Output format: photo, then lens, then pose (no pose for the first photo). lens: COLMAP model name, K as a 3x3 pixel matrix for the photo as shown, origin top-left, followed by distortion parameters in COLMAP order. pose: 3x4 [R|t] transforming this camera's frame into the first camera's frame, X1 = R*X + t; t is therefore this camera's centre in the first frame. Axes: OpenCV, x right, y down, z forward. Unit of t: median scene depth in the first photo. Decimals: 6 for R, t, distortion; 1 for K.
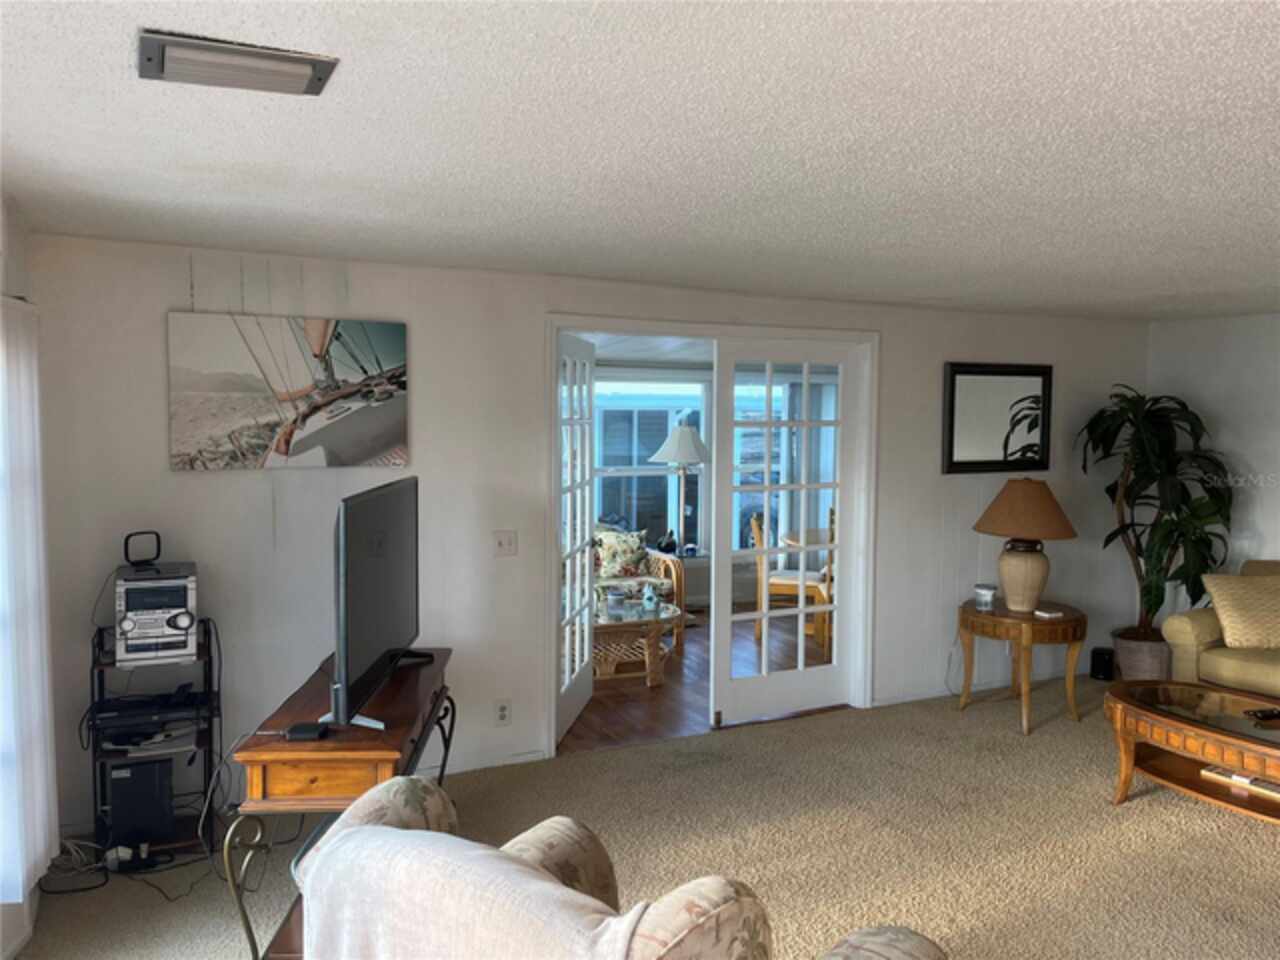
lens RADIAL K [[961.0, 0, 640.0], [0, 961.0, 480.0], [0, 0, 1]] dist [0.071032, -0.095596]
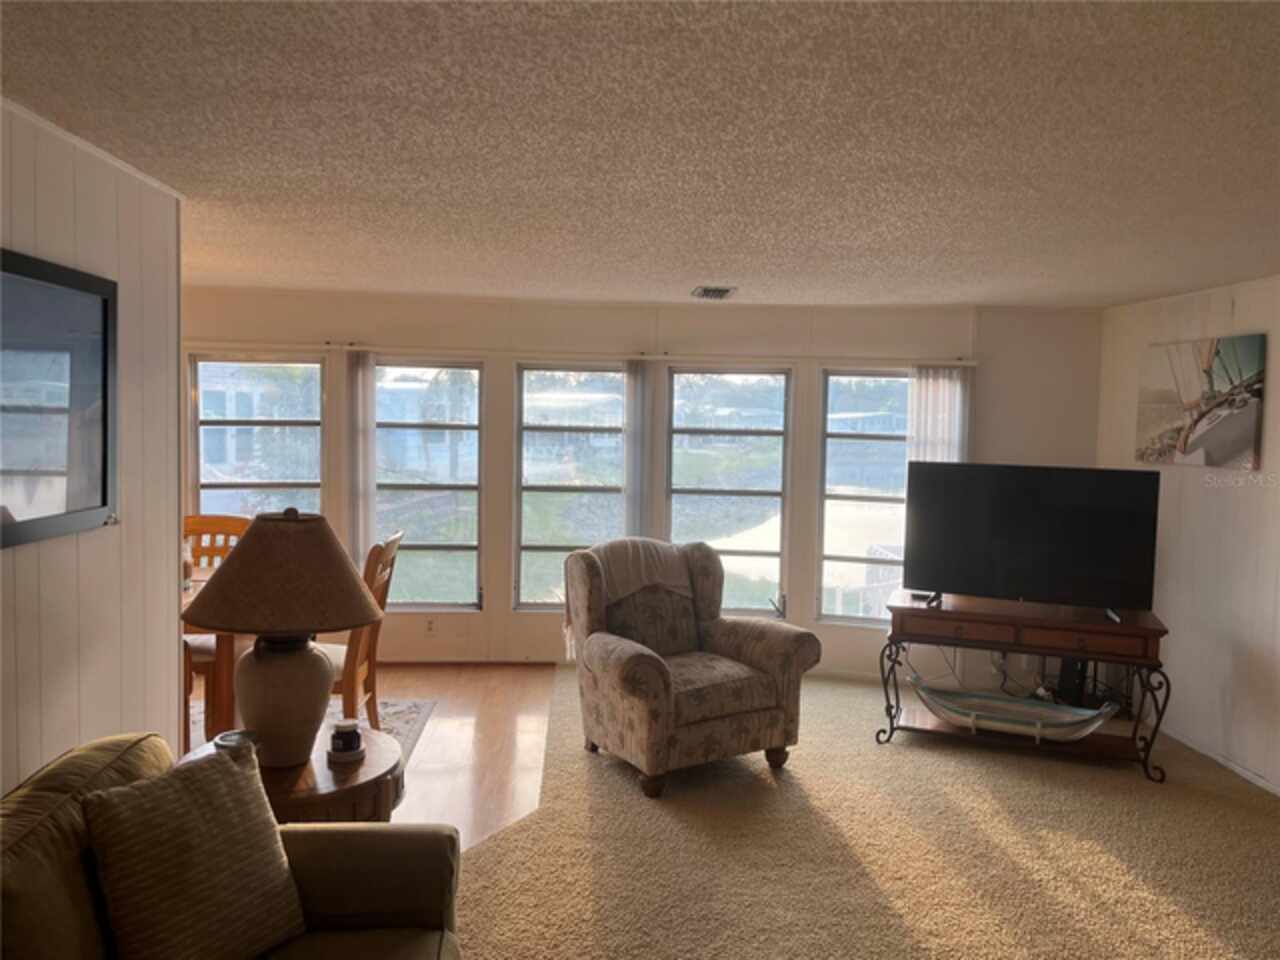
lens RADIAL K [[979.3, 0, 636.4], [0, 979.3, 472.0], [0, 0, 1]] dist [0.069597, -0.077113]
pose [[-0.402793, 0.037398, -0.914527, 1.053507], [-0.085089, 0.993308, 0.078096, -0.041476], [0.911327, 0.109273, -0.396916, 0.854971]]
